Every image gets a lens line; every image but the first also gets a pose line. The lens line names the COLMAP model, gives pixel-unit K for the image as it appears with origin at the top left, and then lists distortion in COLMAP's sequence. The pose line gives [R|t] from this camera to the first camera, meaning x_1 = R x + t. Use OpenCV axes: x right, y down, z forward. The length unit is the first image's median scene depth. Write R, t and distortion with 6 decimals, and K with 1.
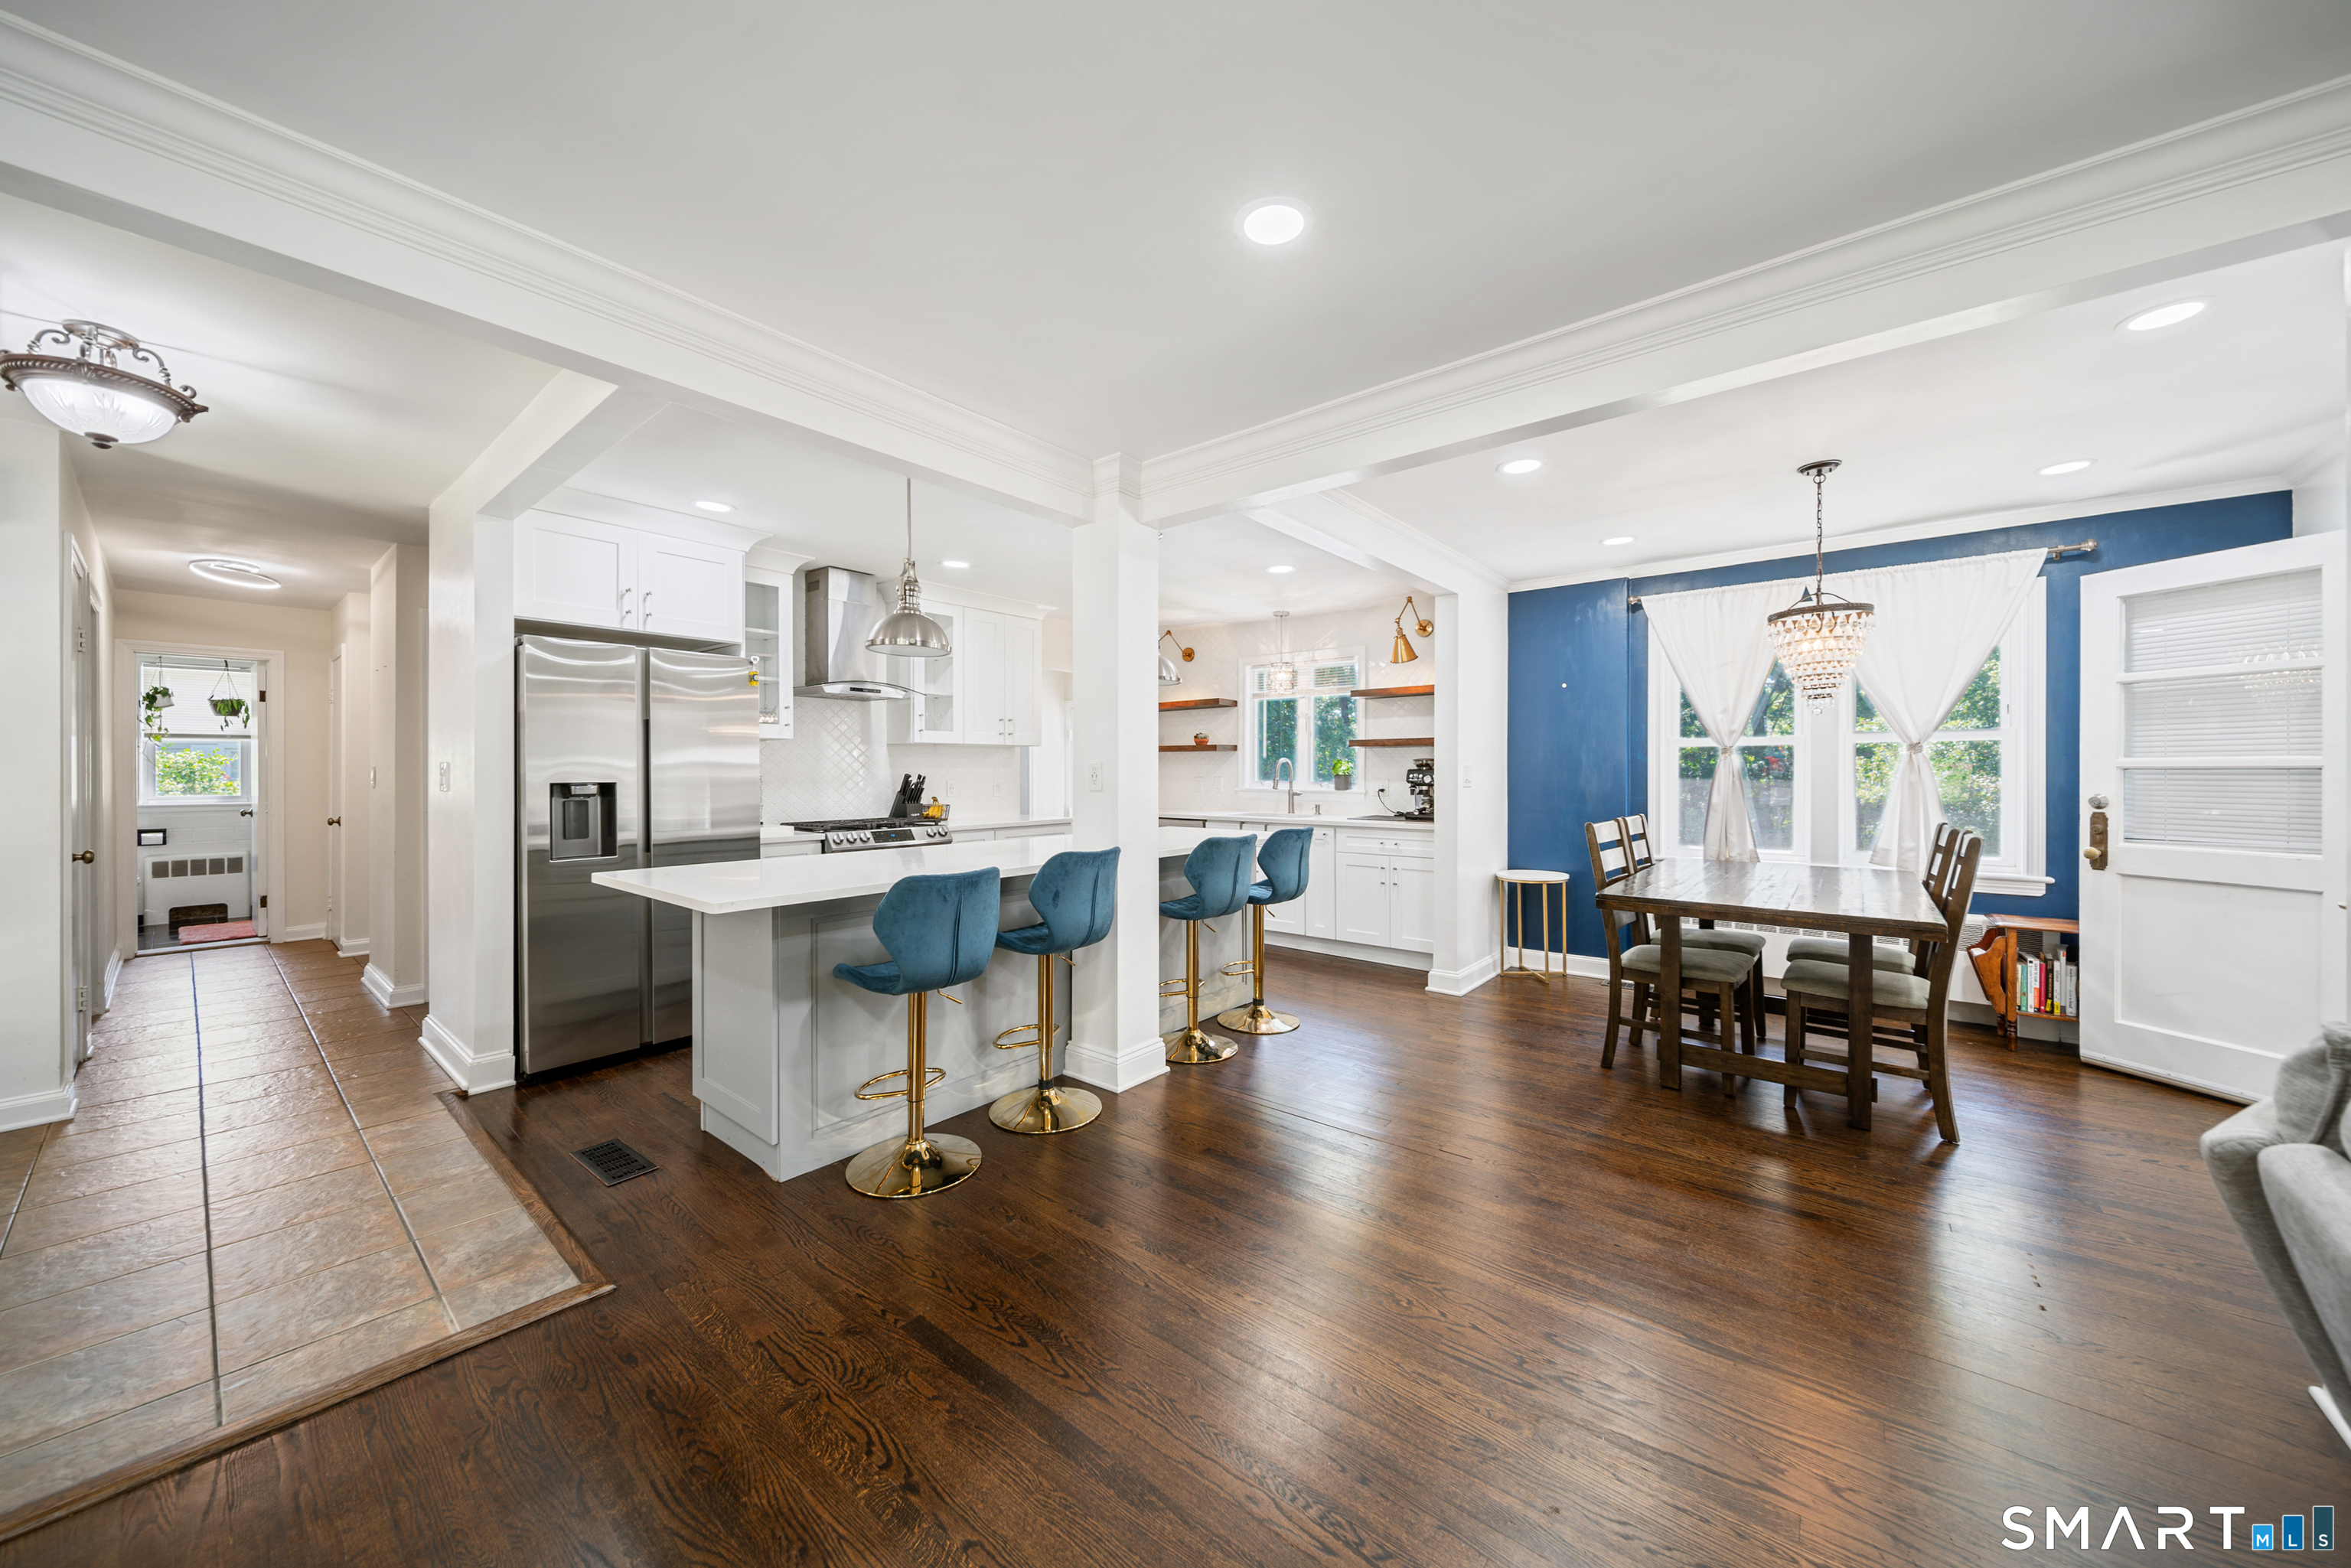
lens RADIAL K [[818.7, 0, 1166.7], [0, 818.7, 774.3], [0, 0, 1]] dist [-0.000939, -0.001304]
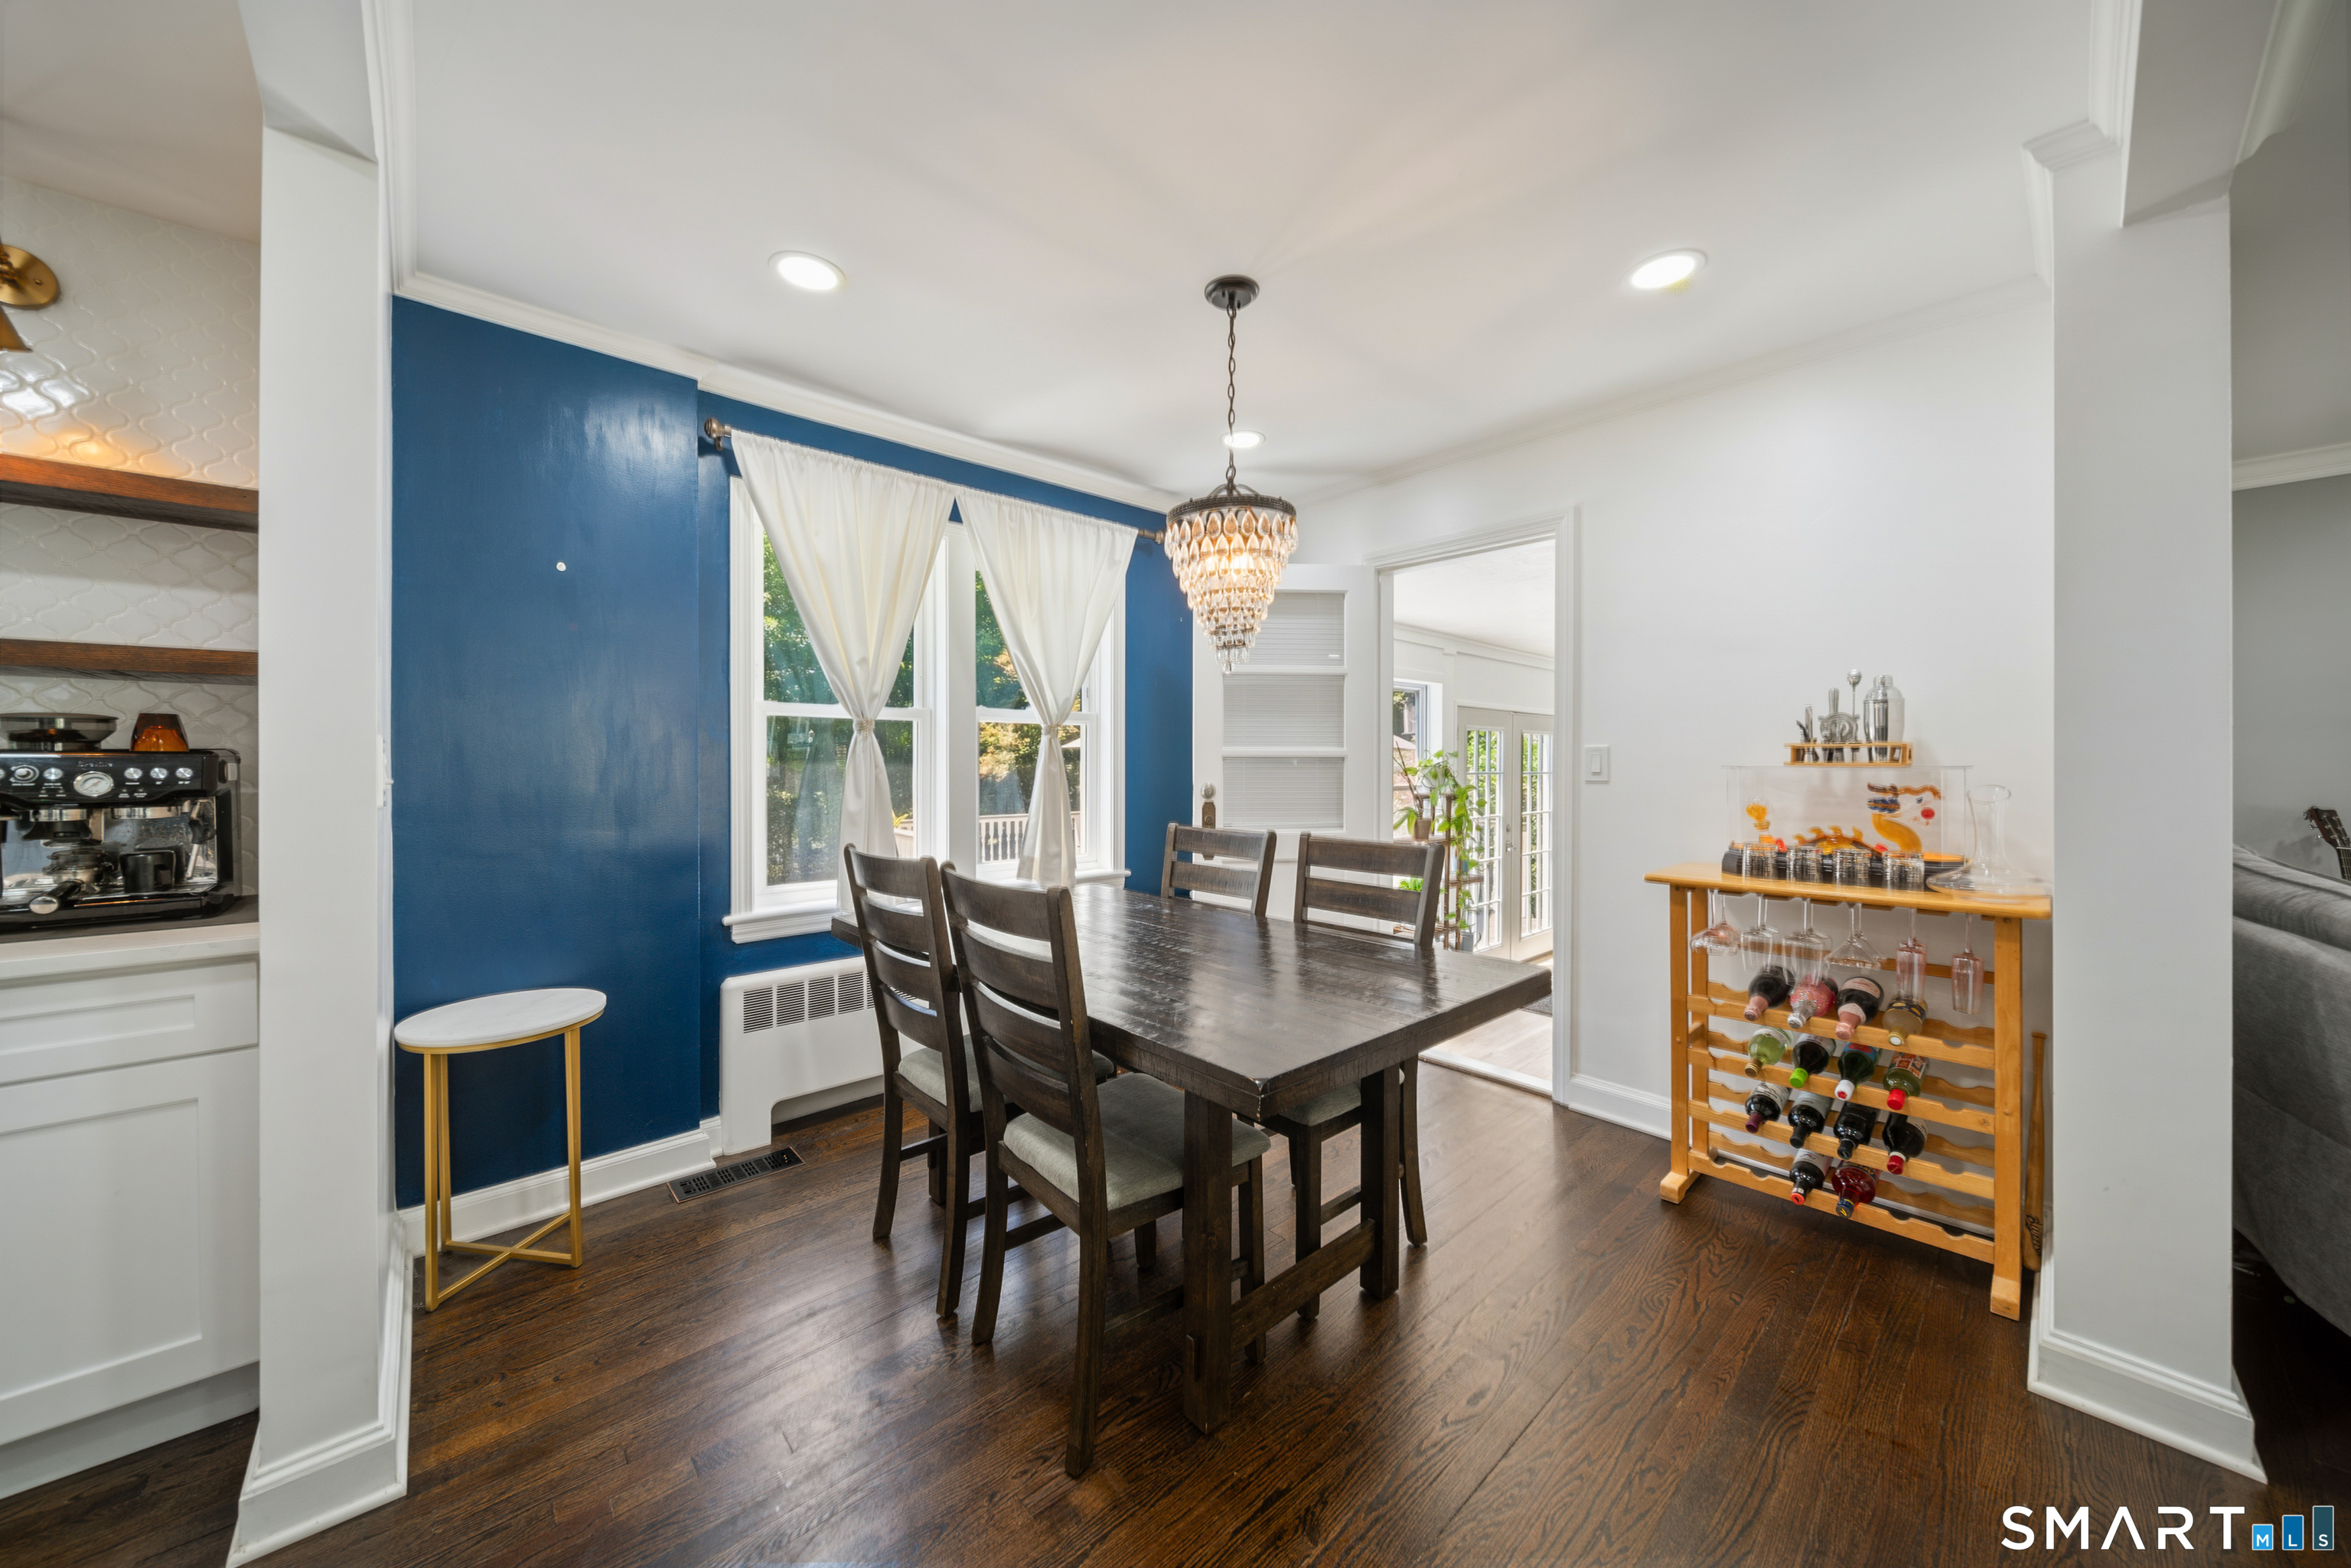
lens RADIAL K [[818.7, 0, 1165.5], [0, 818.7, 766.8], [0, 0, 1]] dist [-0.000939, -0.001304]
pose [[0.155099, -0.003590, 0.987892, 0.101275], [0.001890, 0.999993, 0.003338, -0.000030], [-0.987897, 0.001349, 0.155105, 0.658064]]
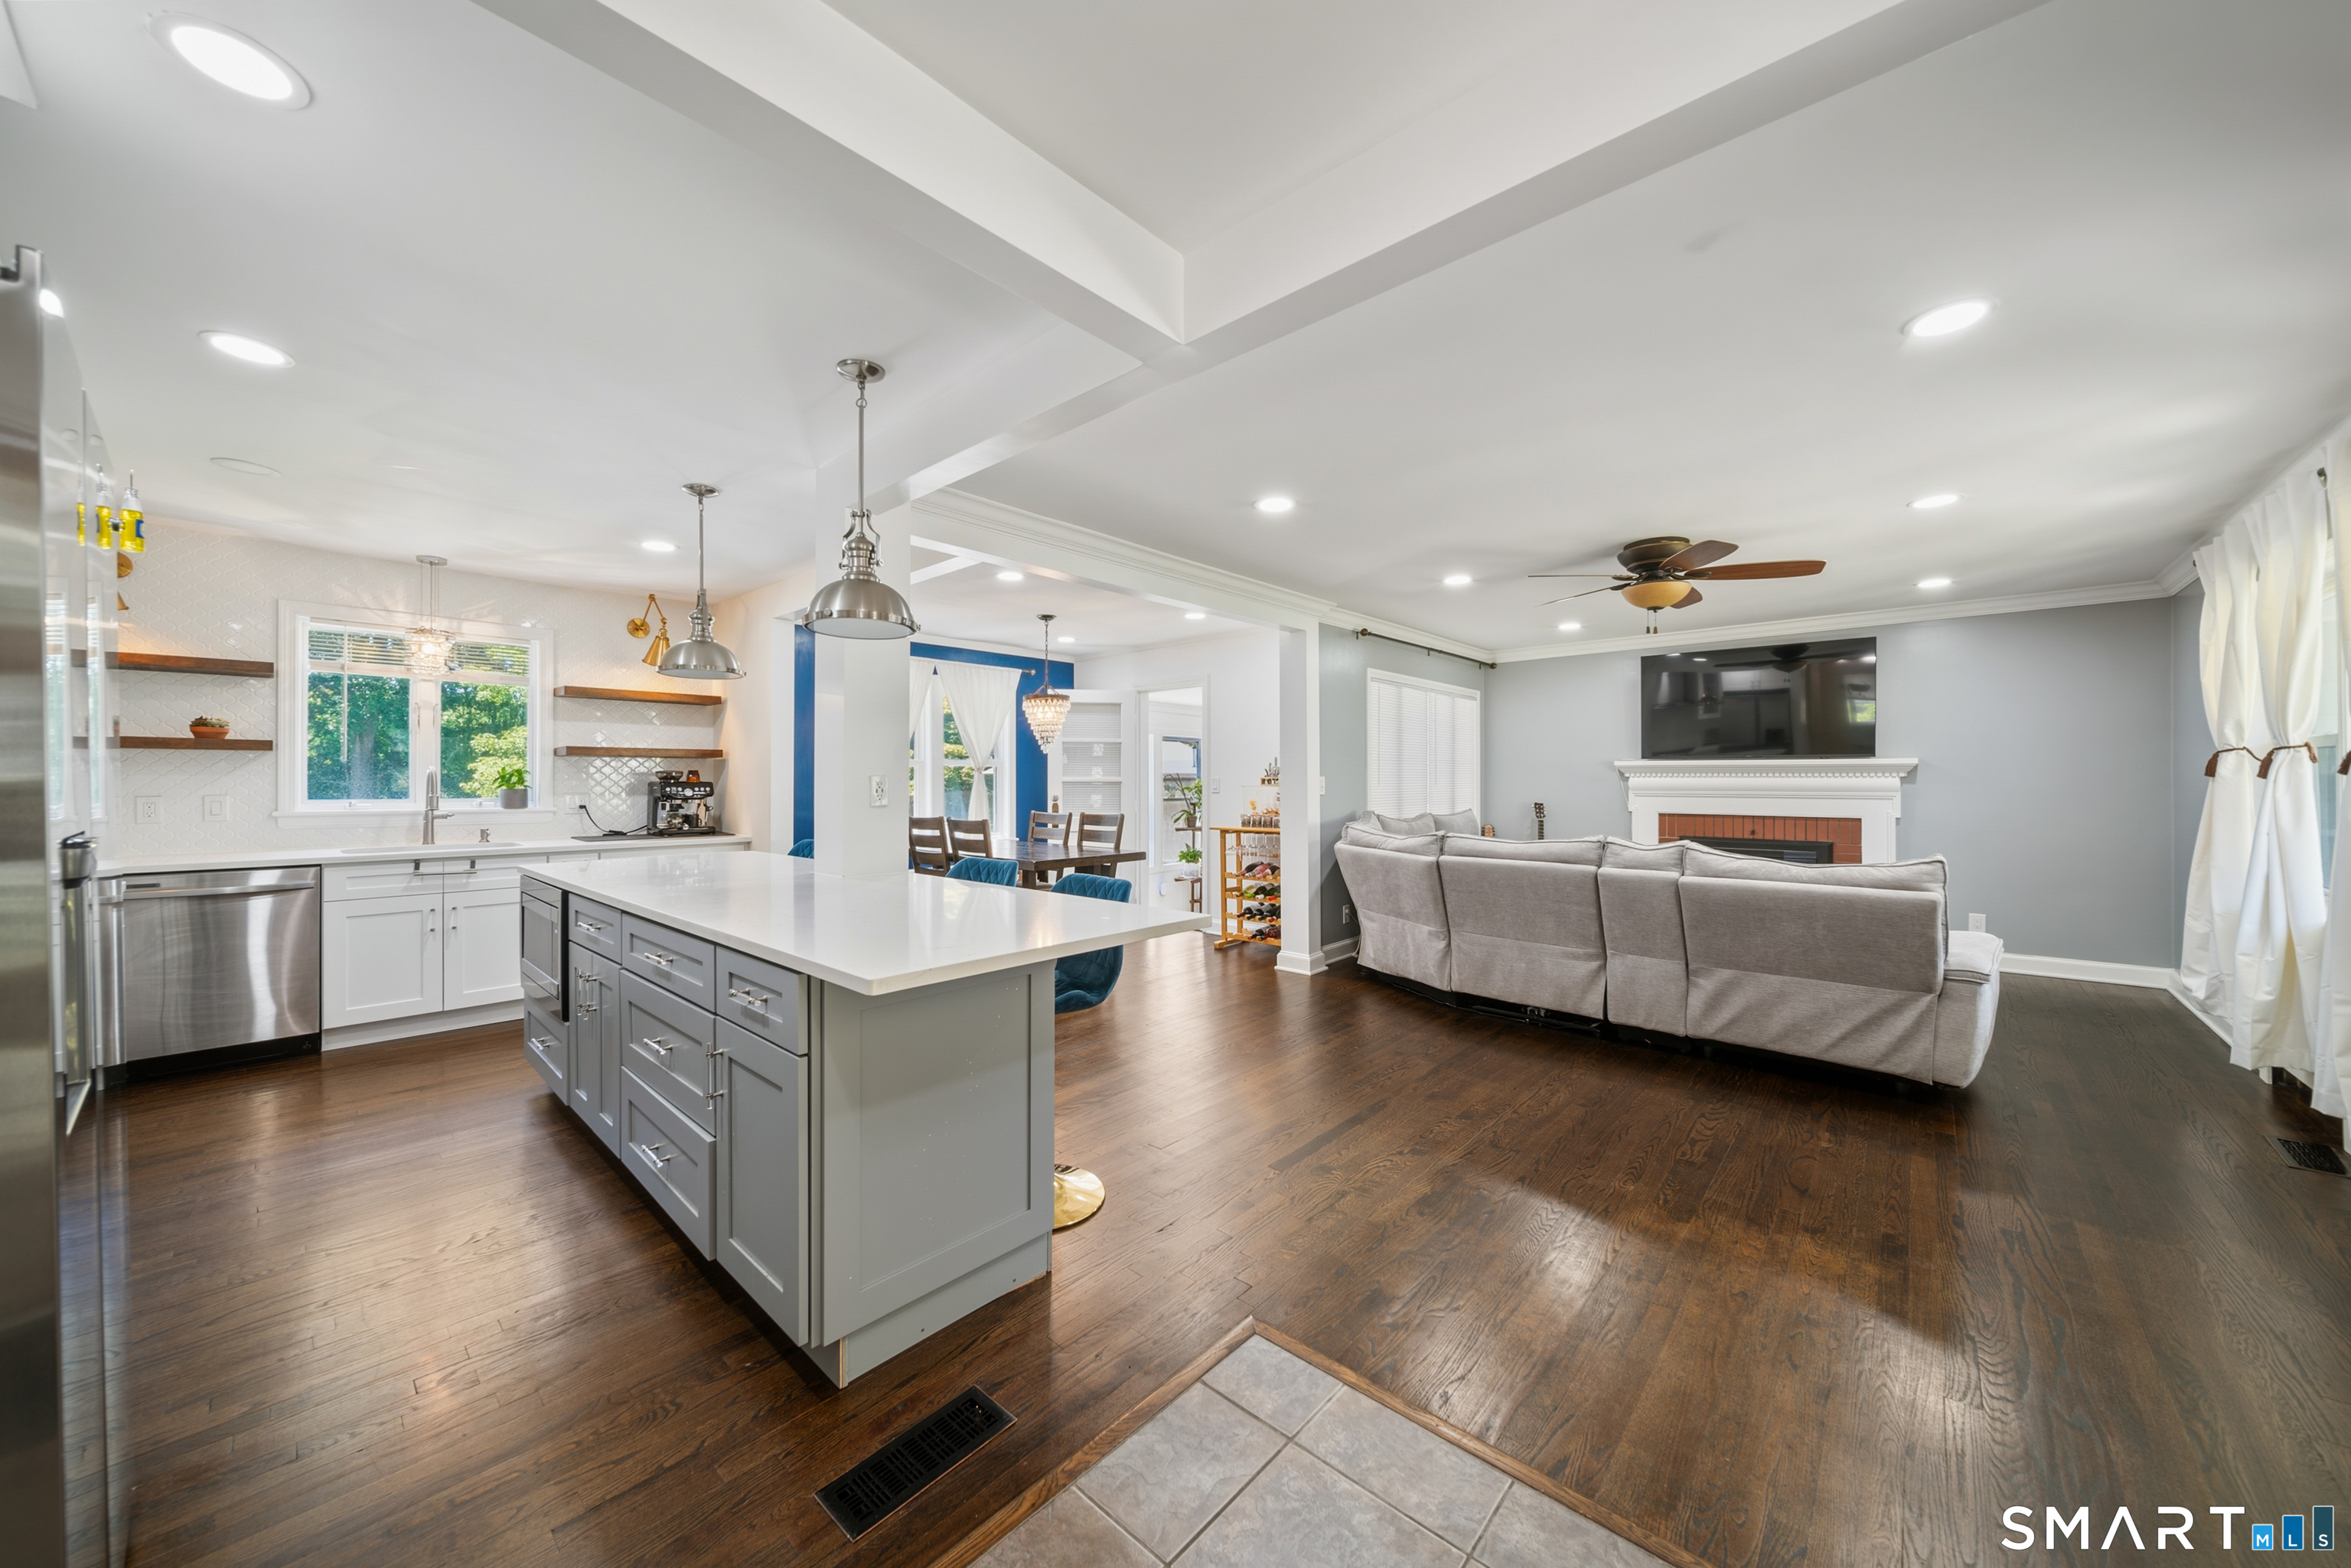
lens RADIAL K [[818.7, 0, 1168.6], [0, 818.7, 780.9], [0, 0, 1]] dist [-0.000939, -0.001304]
pose [[0.051086, 0.001548, 0.998693, -0.698861], [0.003145, 0.999994, -0.001711, -0.004271], [-0.998689, 0.003228, 0.051081, 0.440741]]
